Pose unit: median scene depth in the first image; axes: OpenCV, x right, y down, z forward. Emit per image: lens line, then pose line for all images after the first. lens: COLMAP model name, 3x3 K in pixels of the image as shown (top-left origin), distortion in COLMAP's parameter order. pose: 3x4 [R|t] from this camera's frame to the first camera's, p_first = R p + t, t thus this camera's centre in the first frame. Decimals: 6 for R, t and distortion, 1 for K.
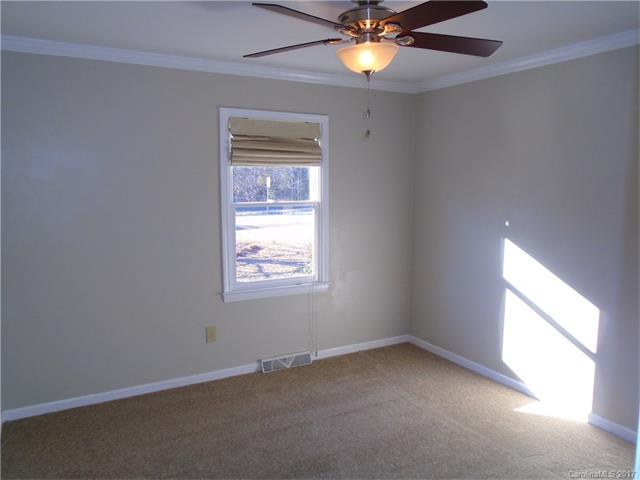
lens RADIAL K [[496.8, 0, 320.0], [0, 496.8, 240.0], [0, 0, 1]] dist [-0.005346, 0.005962]
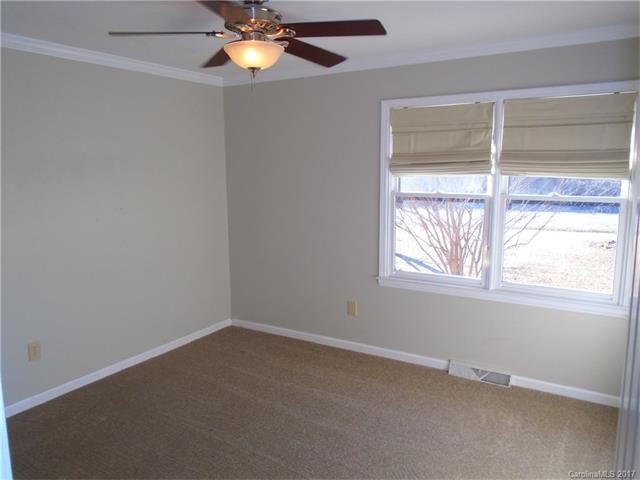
lens RADIAL K [[496.8, 0, 320.0], [0, 496.8, 240.0], [0, 0, 1]] dist [-0.005346, 0.005962]
pose [[0.474928, 0.118032, -0.872073, 0.684675], [-0.101333, 0.991708, 0.079038, -0.043538], [0.874171, 0.050832, 0.482950, 0.381521]]
